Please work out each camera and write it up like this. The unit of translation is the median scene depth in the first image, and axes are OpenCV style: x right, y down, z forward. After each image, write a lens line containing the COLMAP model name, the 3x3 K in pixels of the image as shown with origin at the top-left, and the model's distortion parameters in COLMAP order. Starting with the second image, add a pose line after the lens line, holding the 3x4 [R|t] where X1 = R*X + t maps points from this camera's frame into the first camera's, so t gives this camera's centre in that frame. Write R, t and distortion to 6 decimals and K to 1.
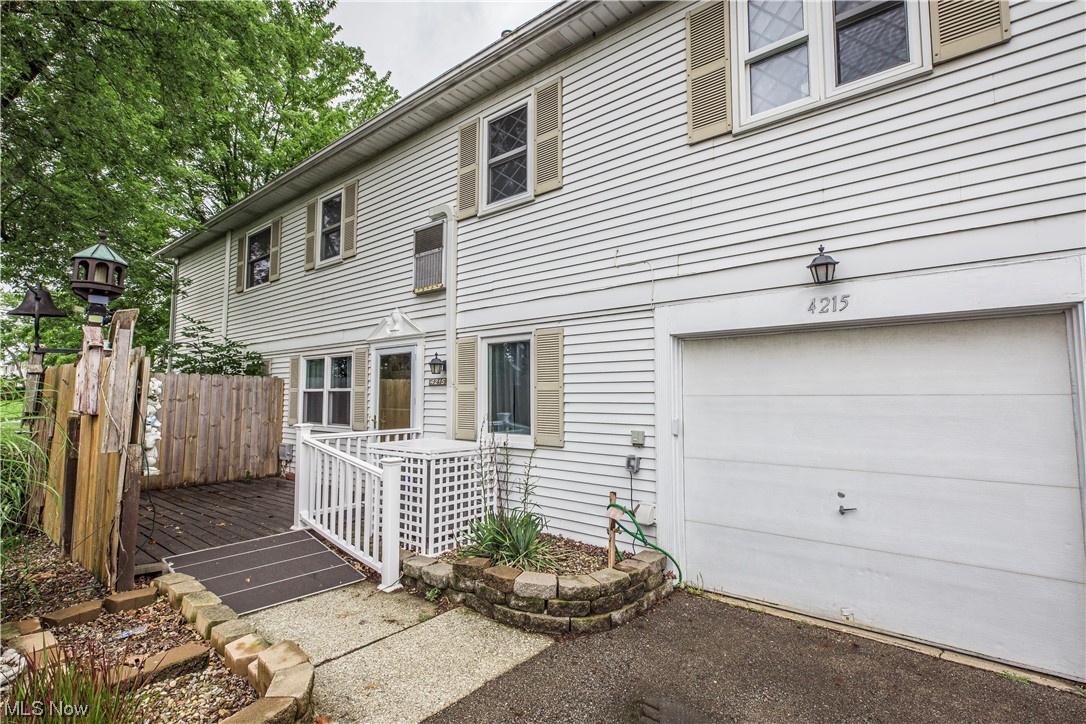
lens RADIAL K [[495.3, 0, 538.7], [0, 495.3, 361.3], [0, 0, 1]] dist [0.004993, 0.000556]
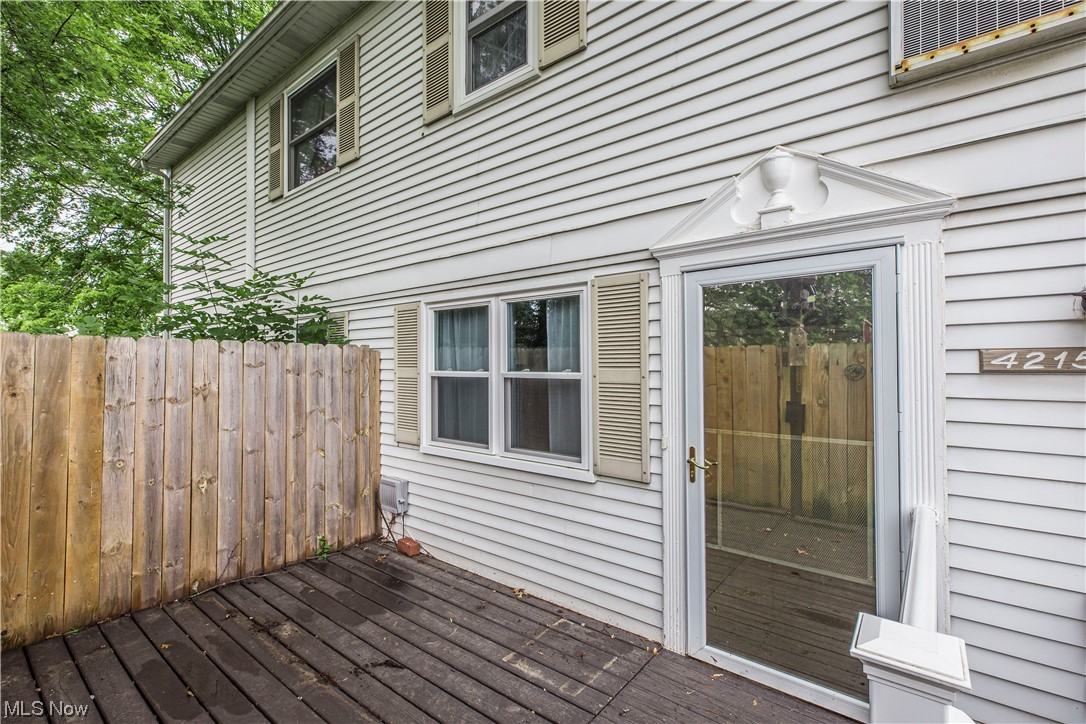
lens RADIAL K [[495.3, 0, 547.2], [0, 495.3, 360.0], [0, 0, 1]] dist [0.004993, 0.000556]
pose [[0.999993, -0.003489, -0.001331, -0.363348], [0.003564, 0.998120, 0.061183, 0.016082], [0.001115, -0.061188, 0.998126, 0.522062]]
